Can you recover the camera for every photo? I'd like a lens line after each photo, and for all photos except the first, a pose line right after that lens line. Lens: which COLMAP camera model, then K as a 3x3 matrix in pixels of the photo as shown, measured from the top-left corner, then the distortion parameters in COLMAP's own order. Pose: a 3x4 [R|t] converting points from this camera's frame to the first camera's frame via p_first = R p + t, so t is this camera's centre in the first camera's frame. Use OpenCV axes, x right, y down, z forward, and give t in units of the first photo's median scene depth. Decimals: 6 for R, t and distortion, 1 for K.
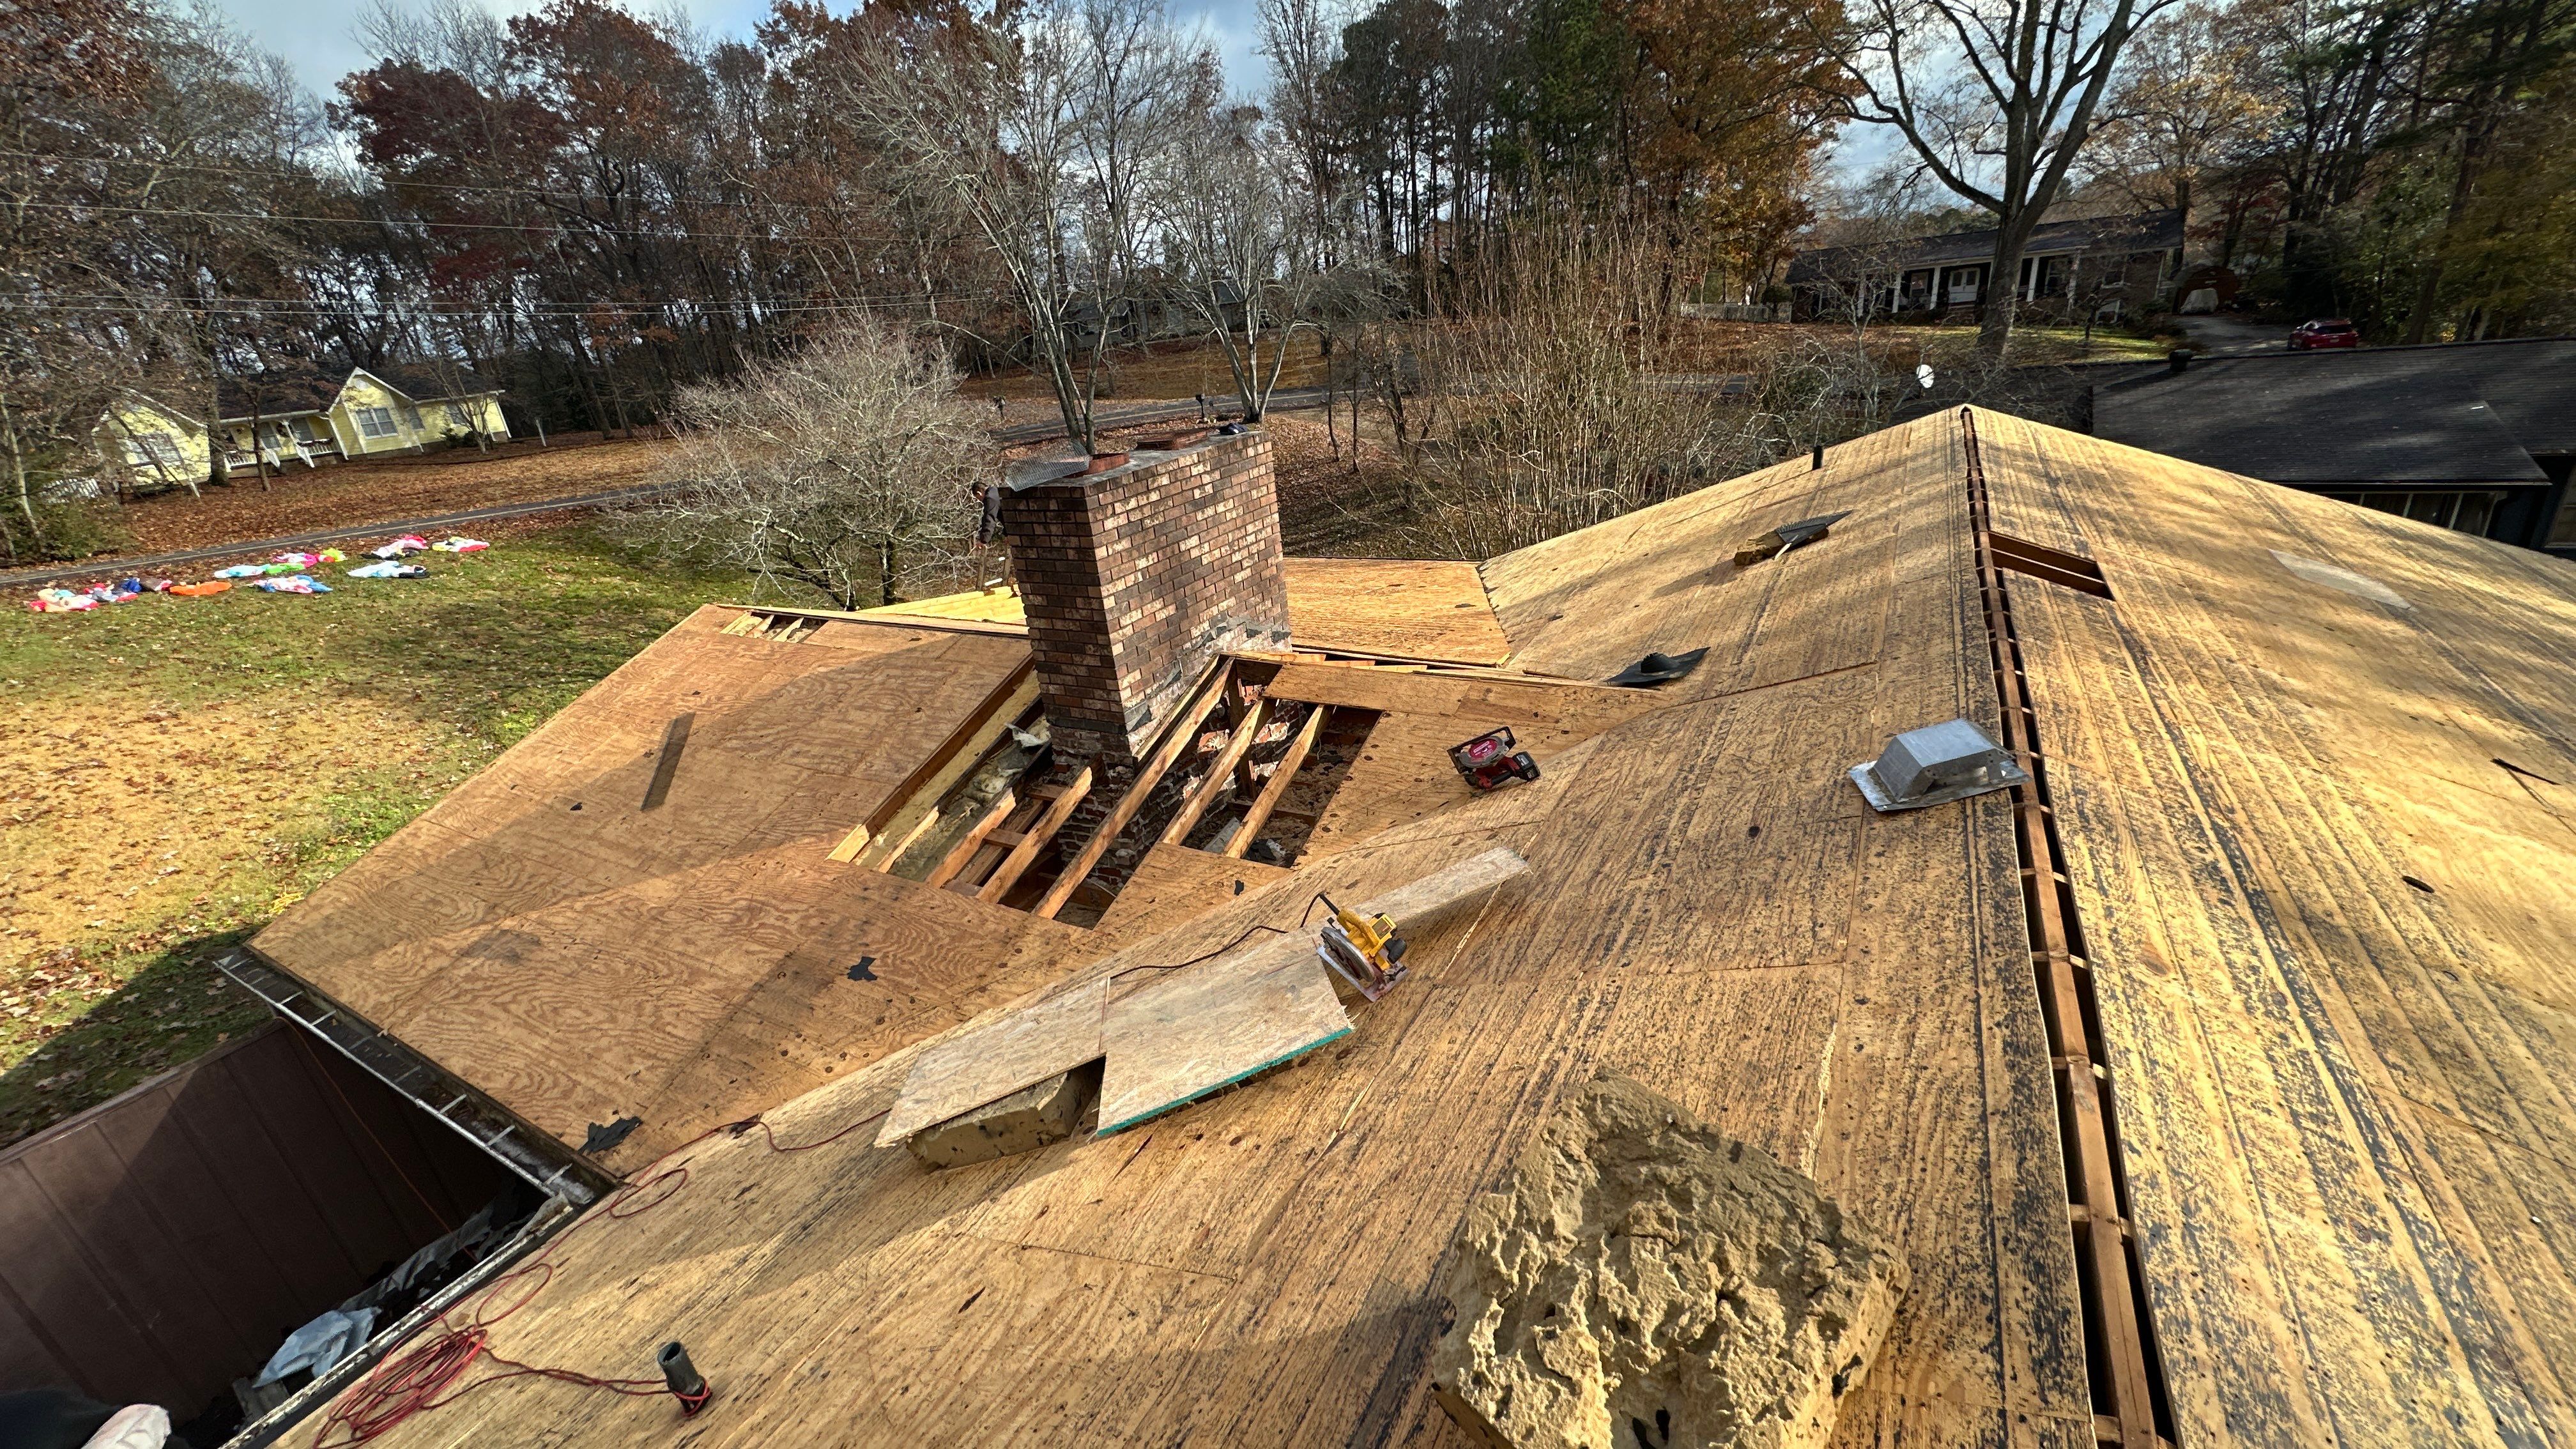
lens RADIAL K [[1029.2, 0, 1296.3], [0, 1029.2, 727.0], [0, 0, 1]] dist [-0.003619, 0.000758]
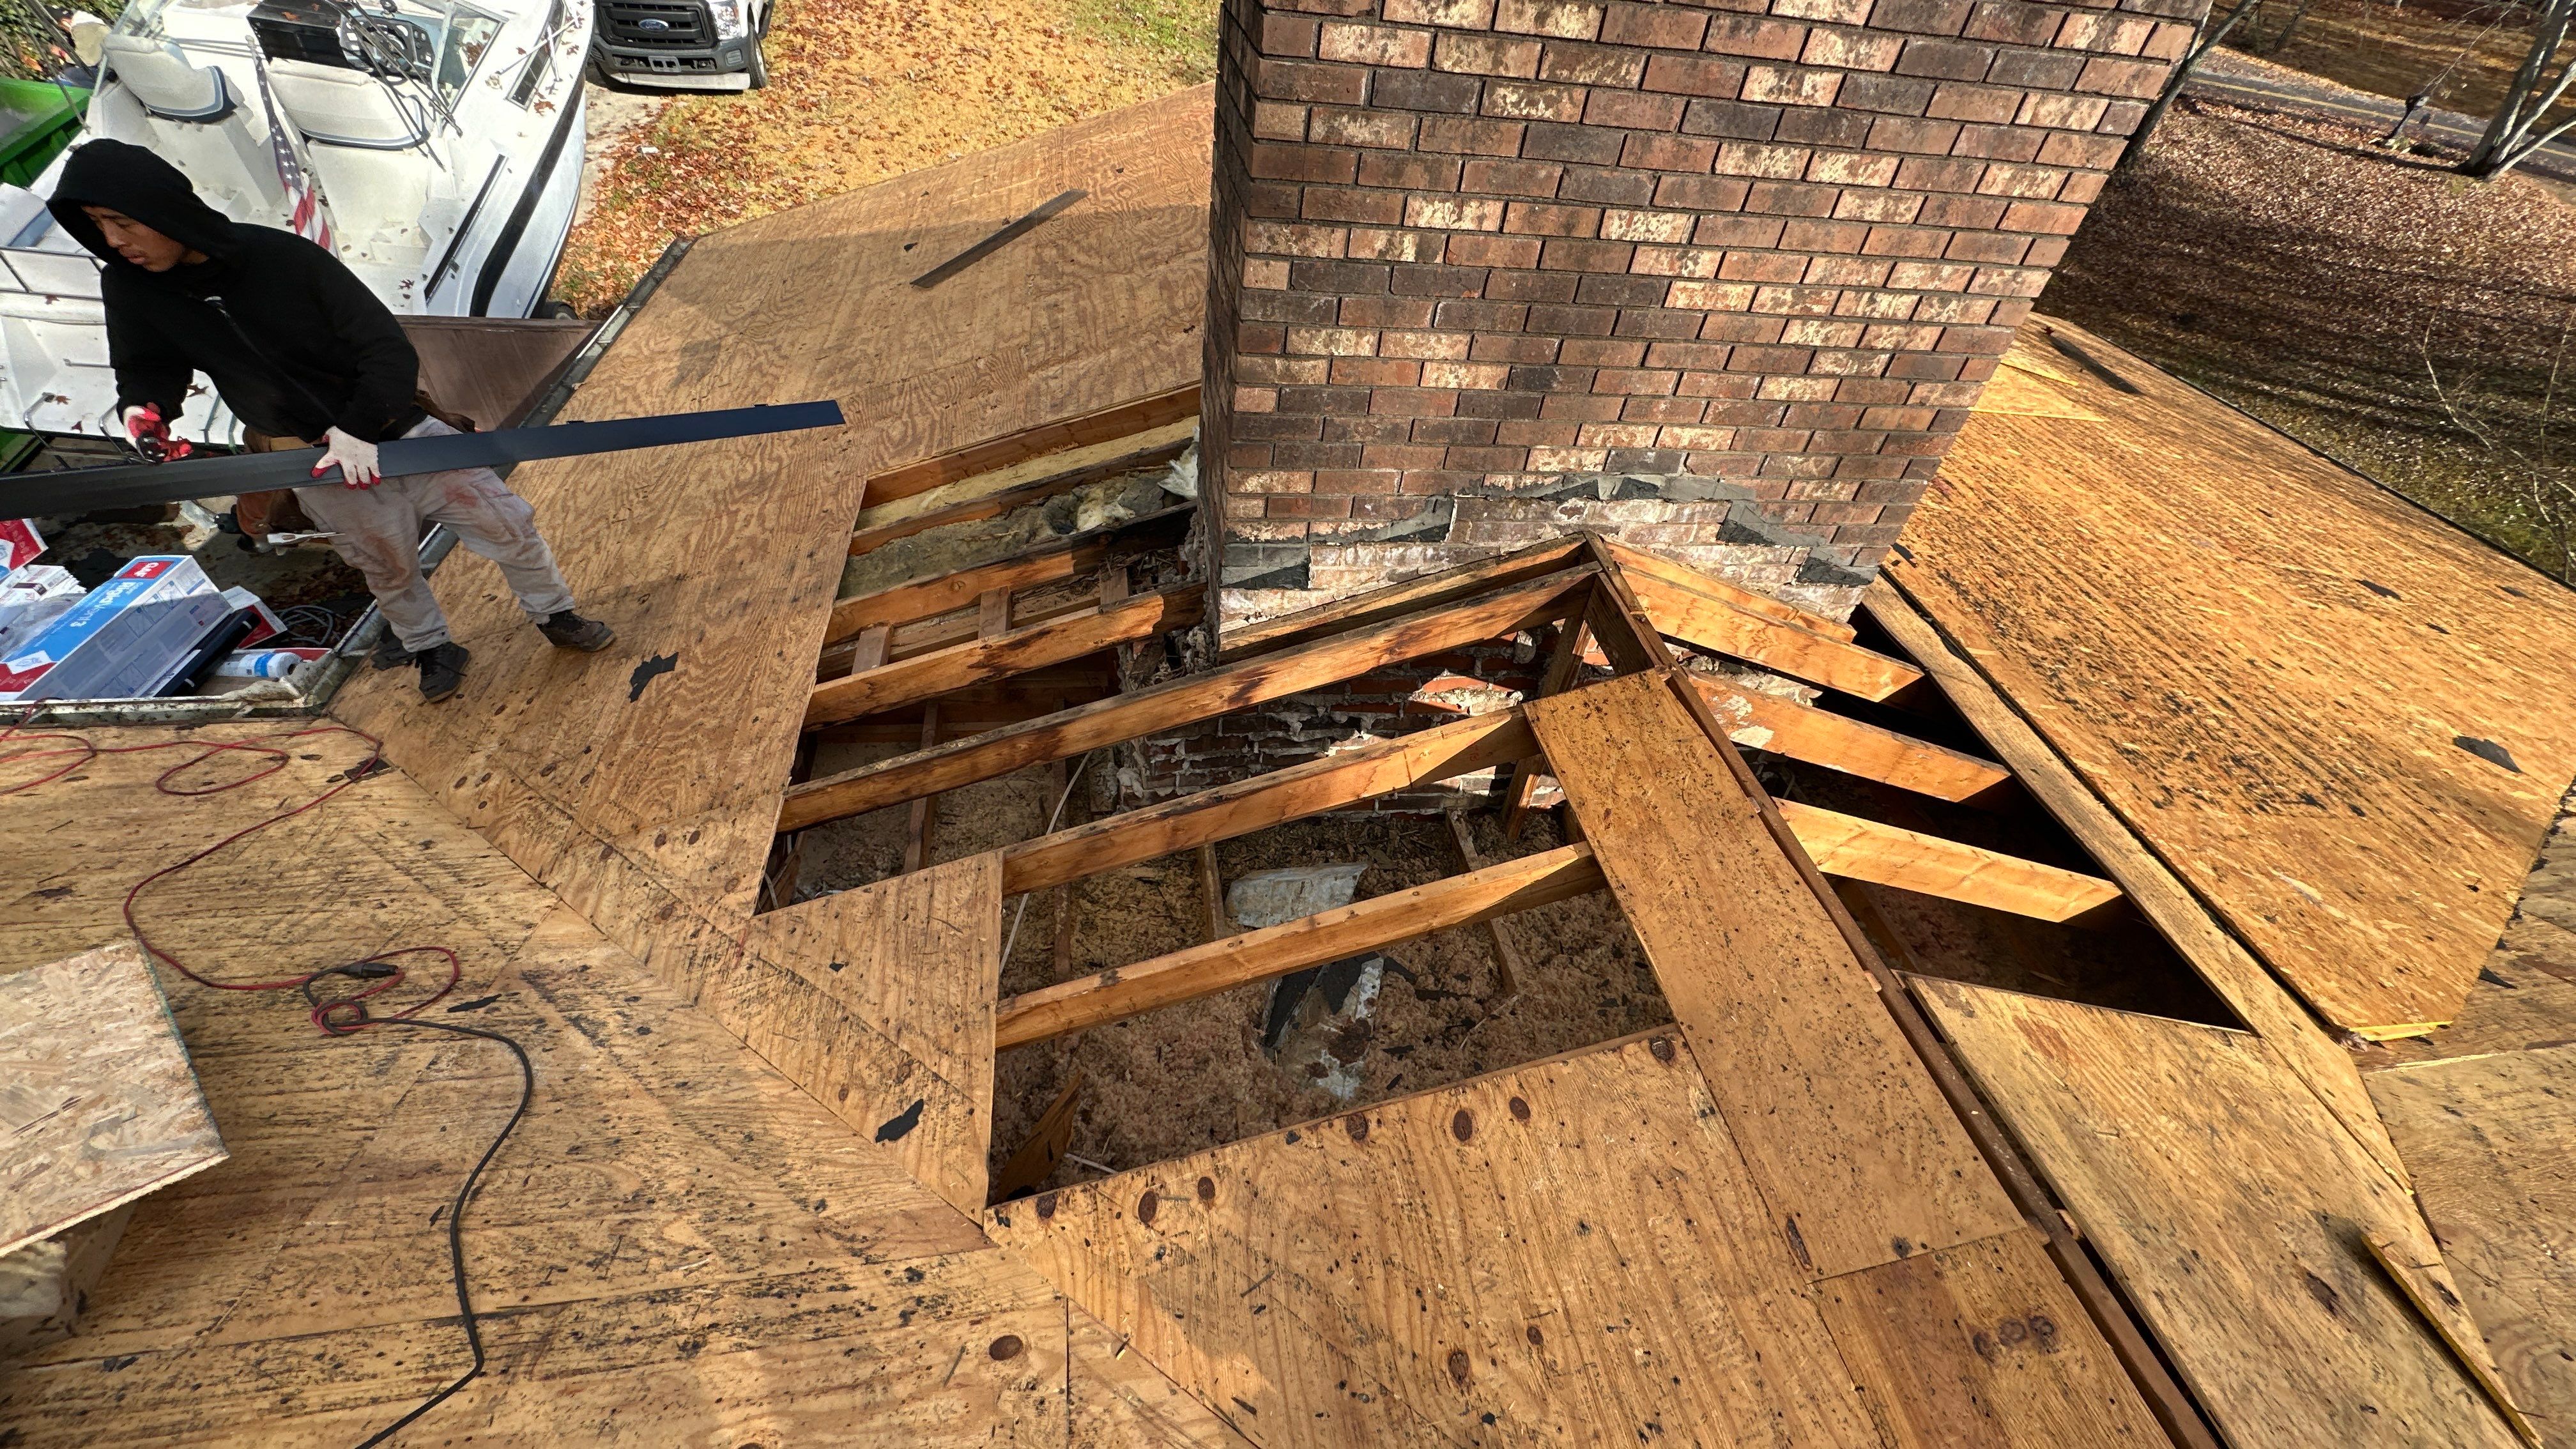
lens RADIAL K [[1029.2, 0, 1287.8], [0, 1029.2, 729.8], [0, 0, 1]] dist [-0.003619, 0.000758]
pose [[0.614916, 0.641019, -0.459318, 0.086028], [-0.449558, 0.763488, 0.463664, -0.148364], [0.647901, -0.078624, 0.757656, 0.616403]]
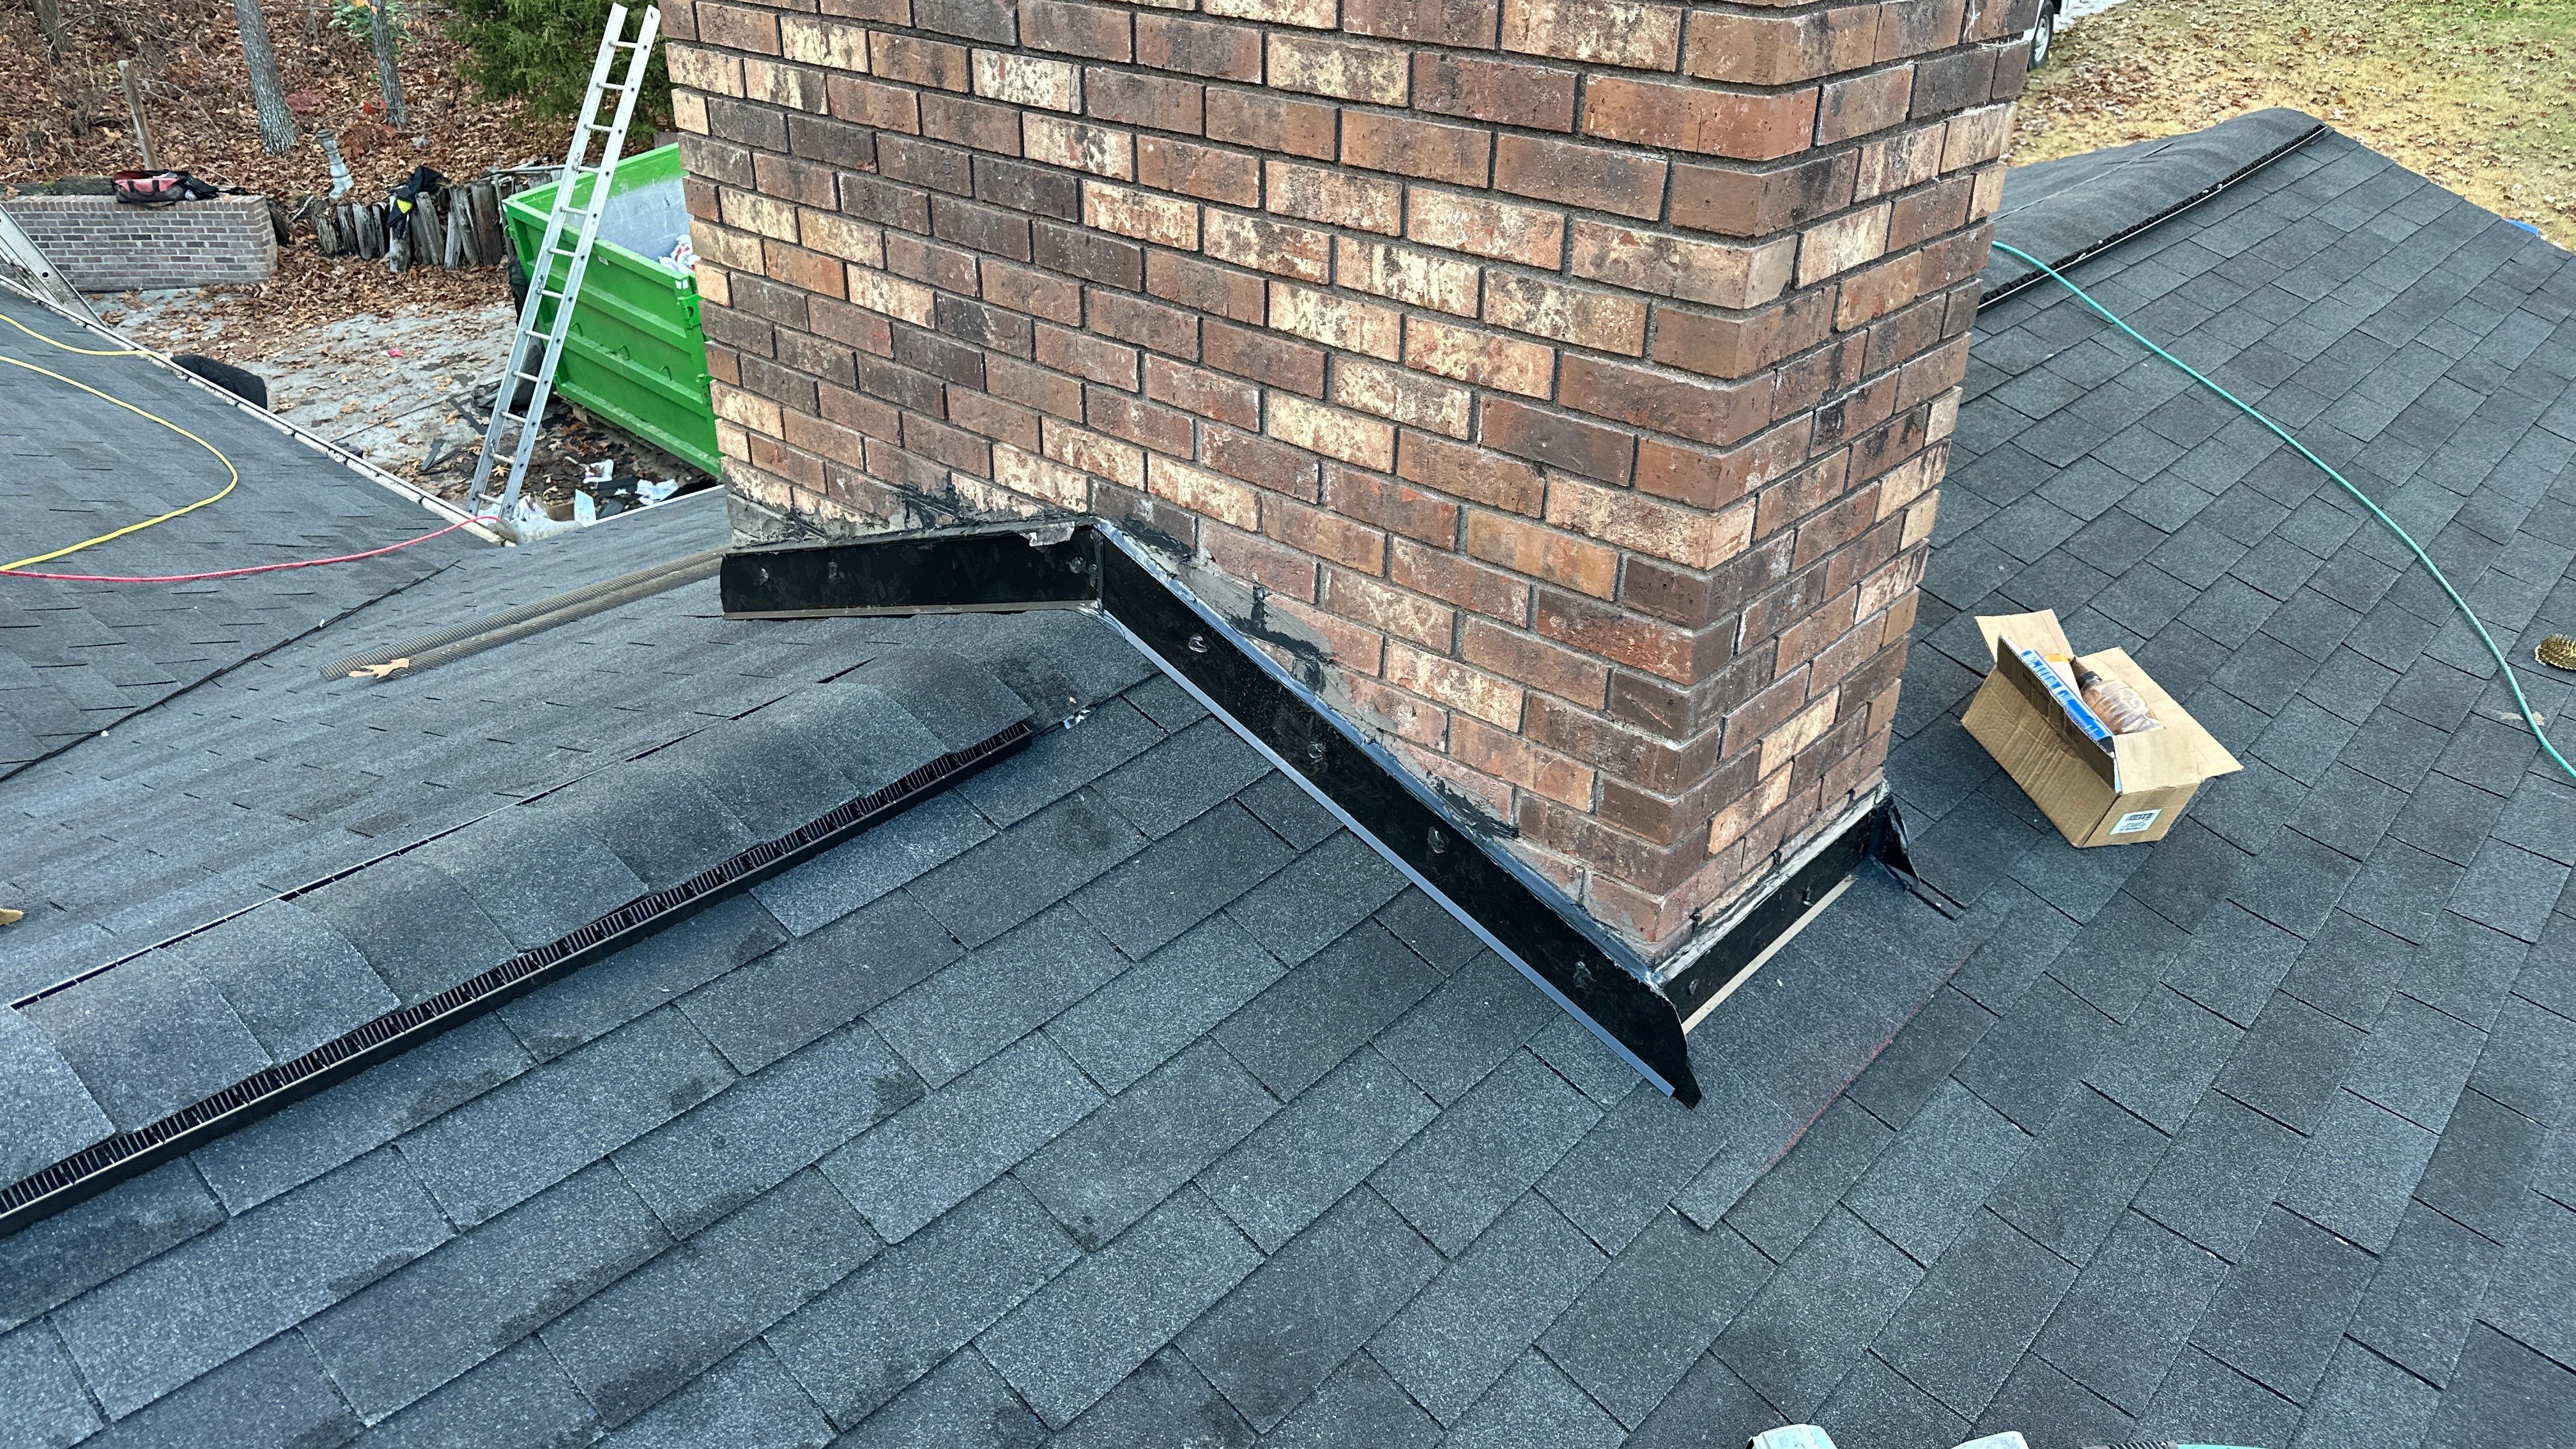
lens RADIAL K [[1791.3, 0, 1275.1], [0, 1791.3, 746.9], [0, 0, 1]] dist [0.042882, -0.045161]
pose [[-0.208180, 0.552472, -0.807116, 0.249327], [-0.370284, 0.719258, 0.587841, -0.303138], [0.905290, 0.421239, 0.054836, 1.036362]]
